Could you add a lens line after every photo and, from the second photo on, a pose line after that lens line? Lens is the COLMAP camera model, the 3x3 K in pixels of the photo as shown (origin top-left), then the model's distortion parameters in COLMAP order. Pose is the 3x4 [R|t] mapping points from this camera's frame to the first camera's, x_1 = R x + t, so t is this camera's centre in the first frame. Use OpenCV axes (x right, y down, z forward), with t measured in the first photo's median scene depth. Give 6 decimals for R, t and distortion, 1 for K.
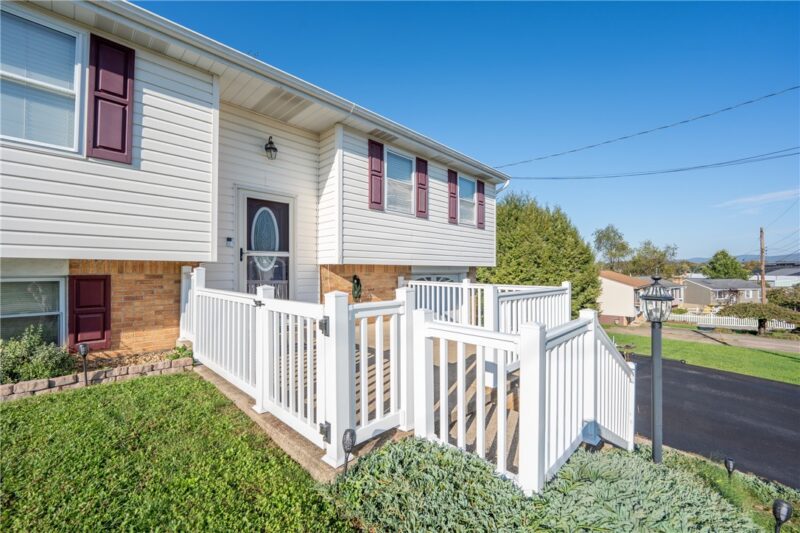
lens RADIAL K [[326.7, 0, 400.0], [0, 326.7, 266.5], [0, 0, 1]] dist [-0.004557, -0.000503]
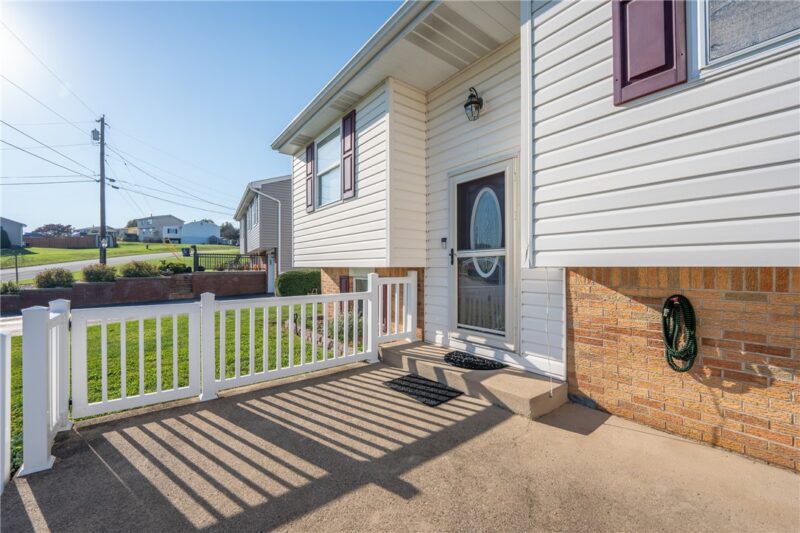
lens RADIAL K [[326.7, 0, 400.0], [0, 326.7, 266.5], [0, 0, 1]] dist [-0.004557, -0.000503]
pose [[-0.145844, -0.001208, -0.989307, 0.298413], [0.016038, 0.999865, -0.003585, -0.009276], [0.989178, -0.016389, -0.145805, 0.855029]]
